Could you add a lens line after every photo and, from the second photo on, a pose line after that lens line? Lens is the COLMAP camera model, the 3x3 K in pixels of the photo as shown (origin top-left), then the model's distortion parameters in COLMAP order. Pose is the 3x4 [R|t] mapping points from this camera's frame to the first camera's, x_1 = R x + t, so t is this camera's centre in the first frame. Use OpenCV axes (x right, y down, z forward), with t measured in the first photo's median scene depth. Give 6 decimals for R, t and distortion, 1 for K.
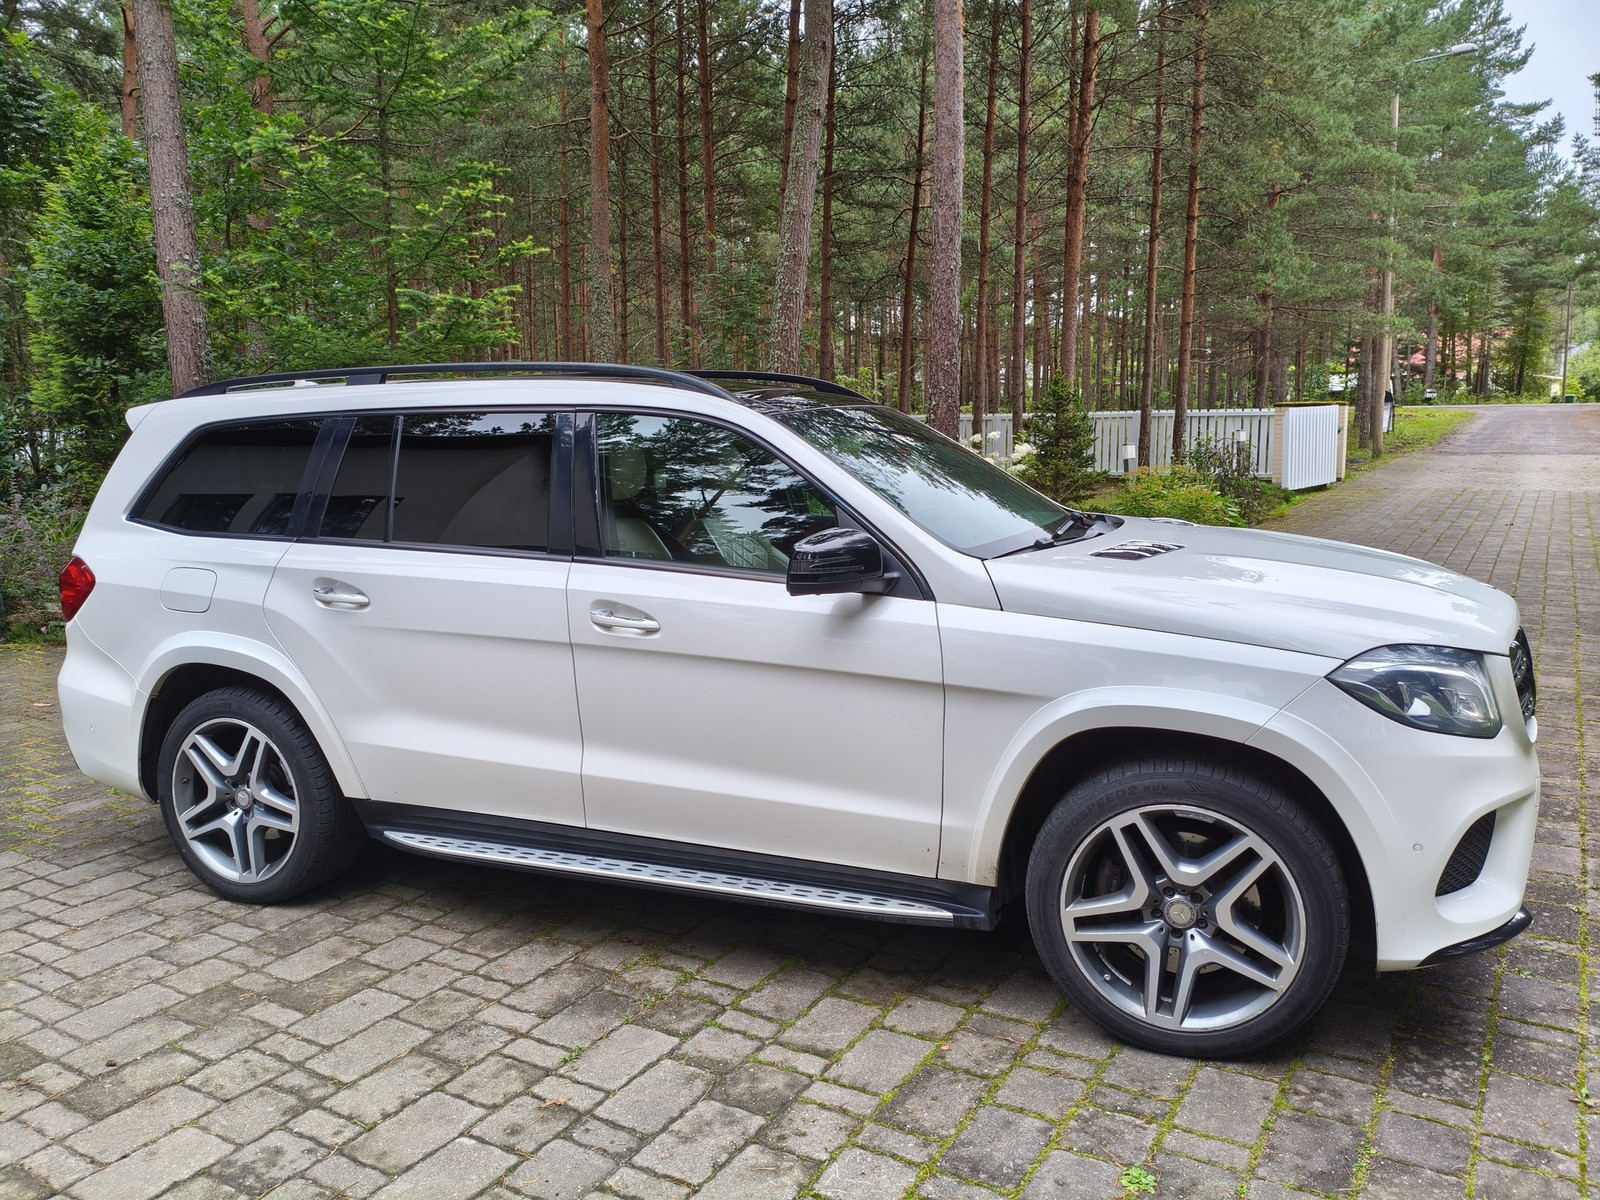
lens RADIAL K [[1202.1, 0, 809.6], [0, 1202.1, 625.2], [0, 0, 1]] dist [0.006324, -0.012171]
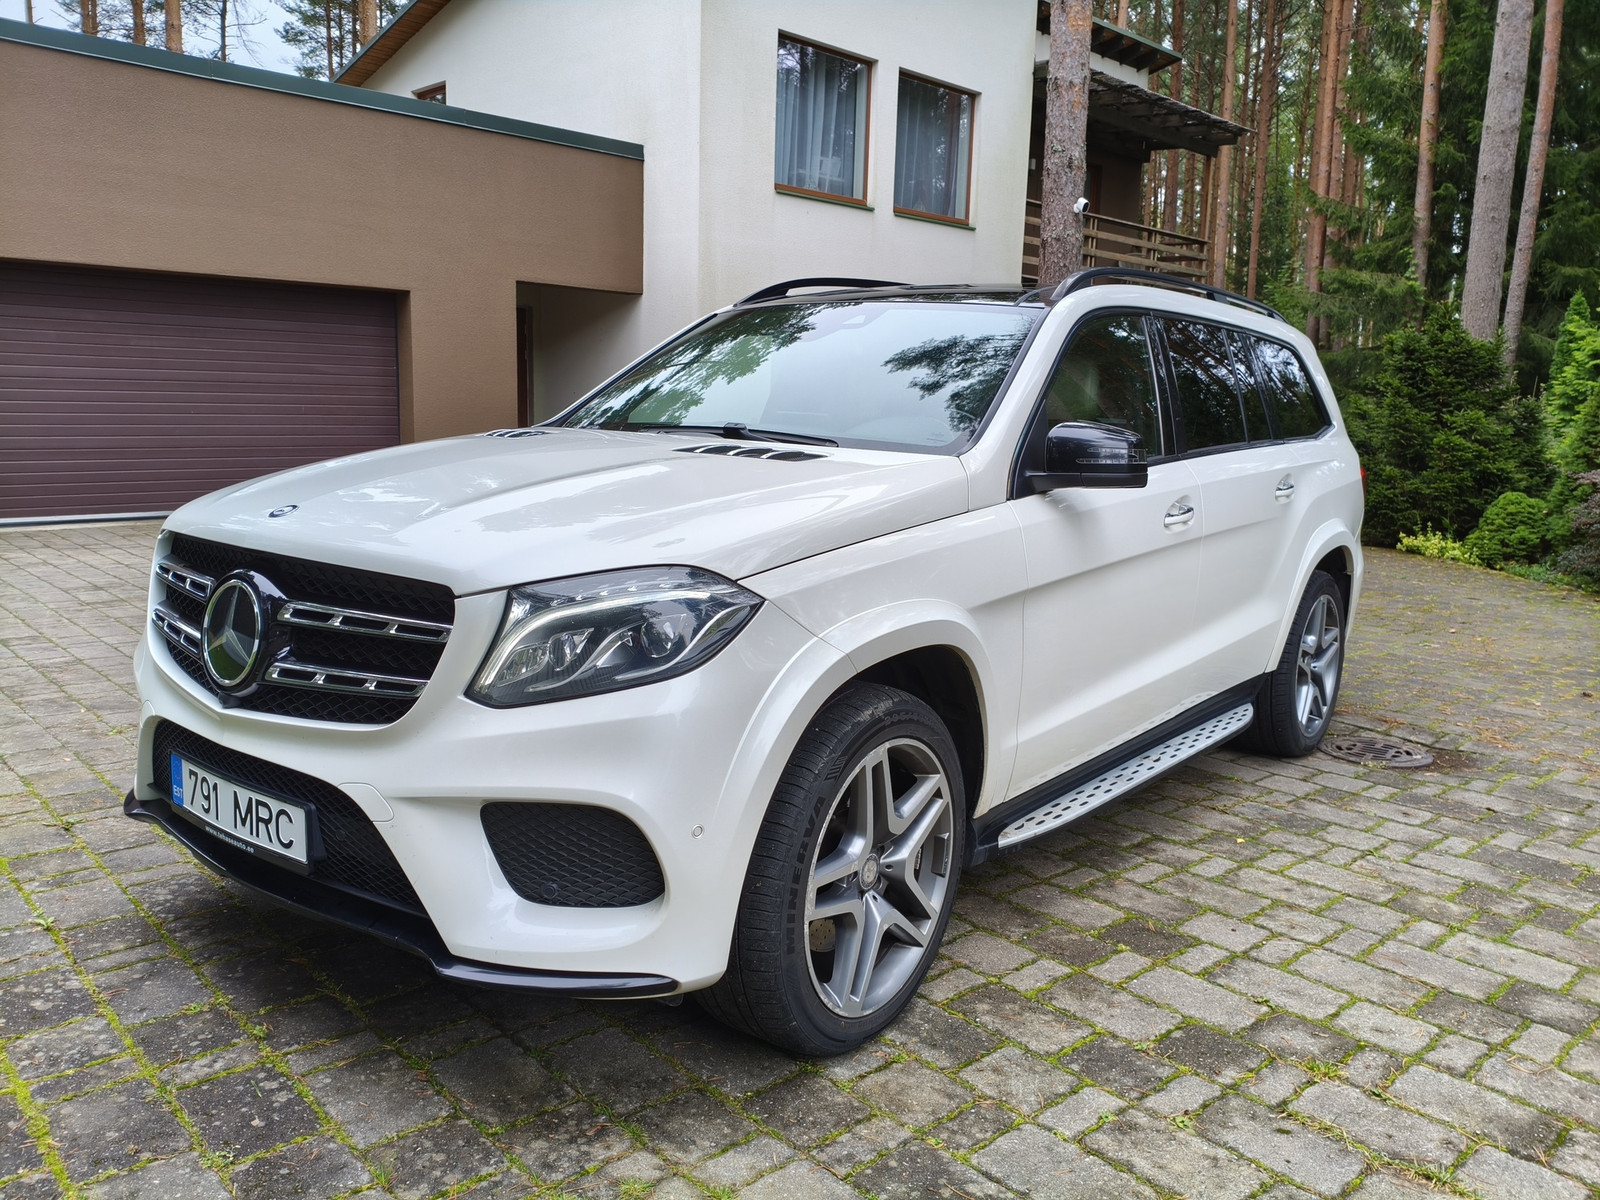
lens RADIAL K [[1238.5, 0, 800.0], [0, 1238.5, 600.0], [0, 0, 1]] dist [0.000369, -0.009794]
pose [[-0.263963, 0.172312, -0.949016, 1.289061], [-0.194746, 0.954128, 0.227408, -0.227313], [0.944668, 0.244844, -0.218297, 1.590128]]
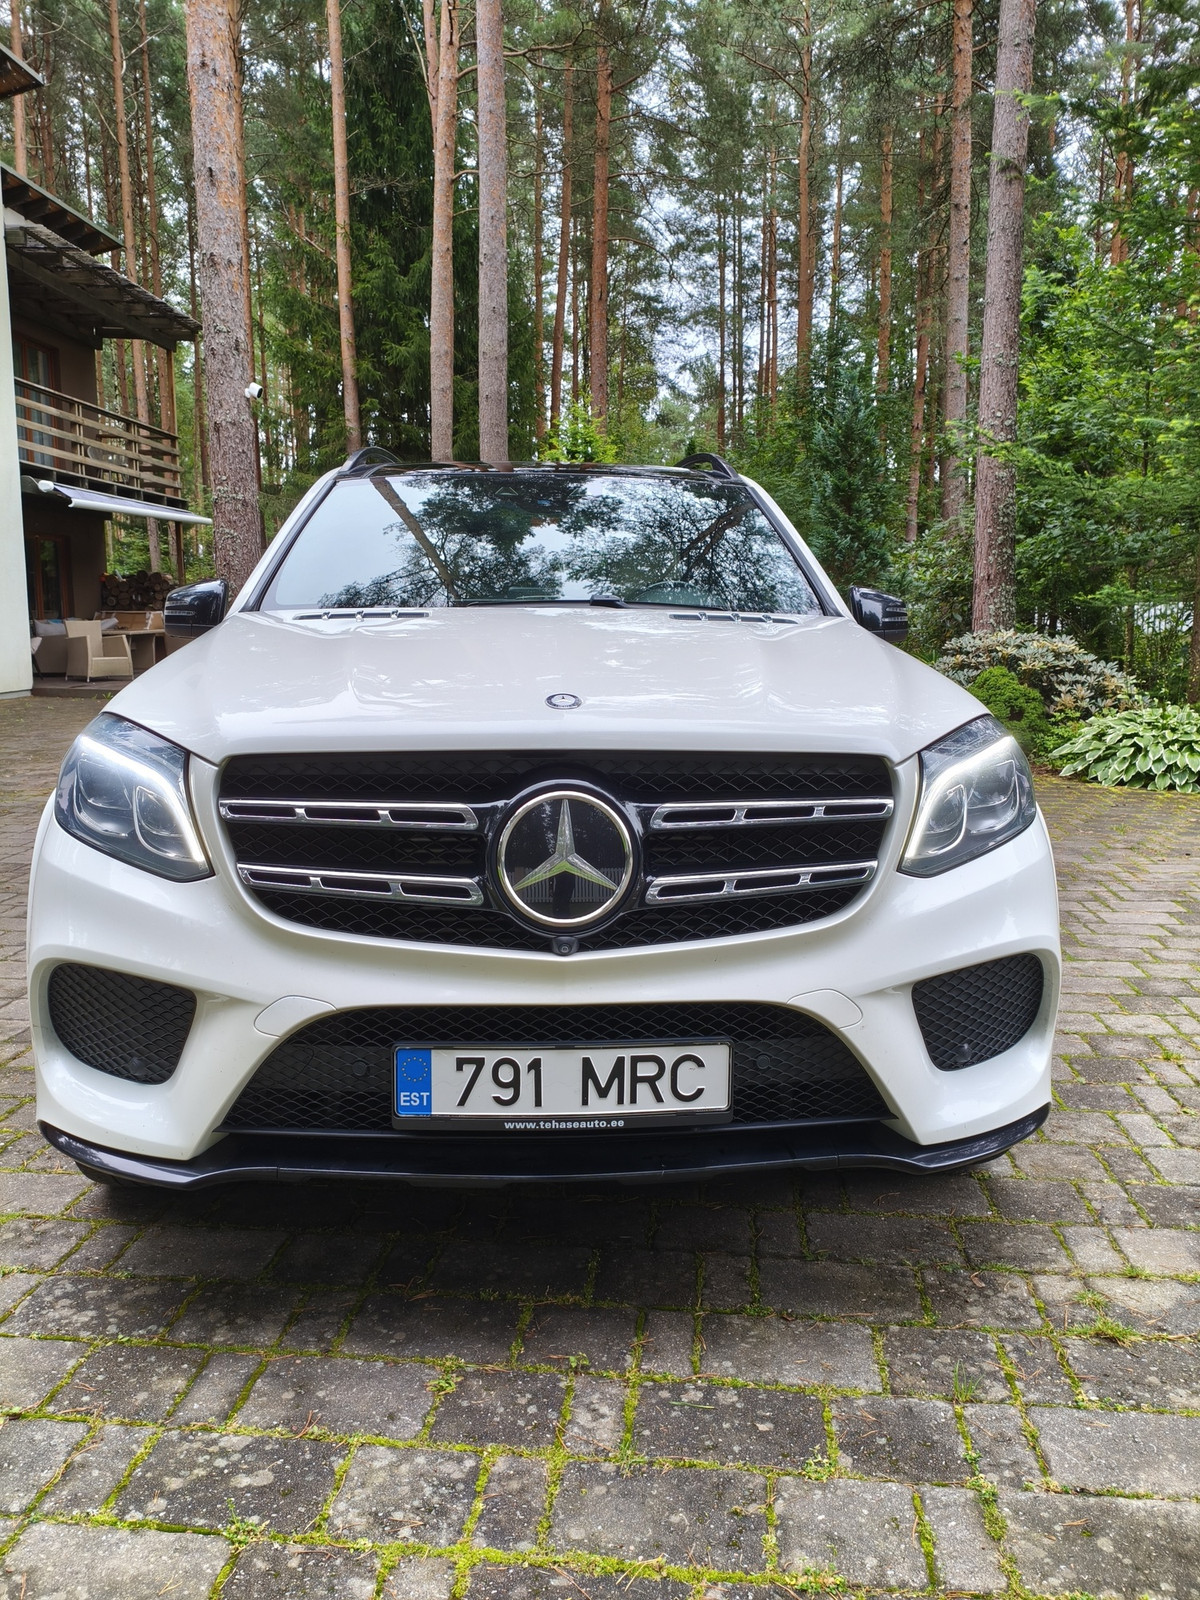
lens RADIAL K [[1238.5, 0, 600.0], [0, 1238.5, 800.0], [0, 0, 1]] dist [0.000369, -0.009794]
pose [[0.443967, 0.158419, -0.881928, 1.184238], [-0.171851, 0.981030, 0.089710, -0.047241], [0.879409, 0.111732, 0.462769, 0.828773]]
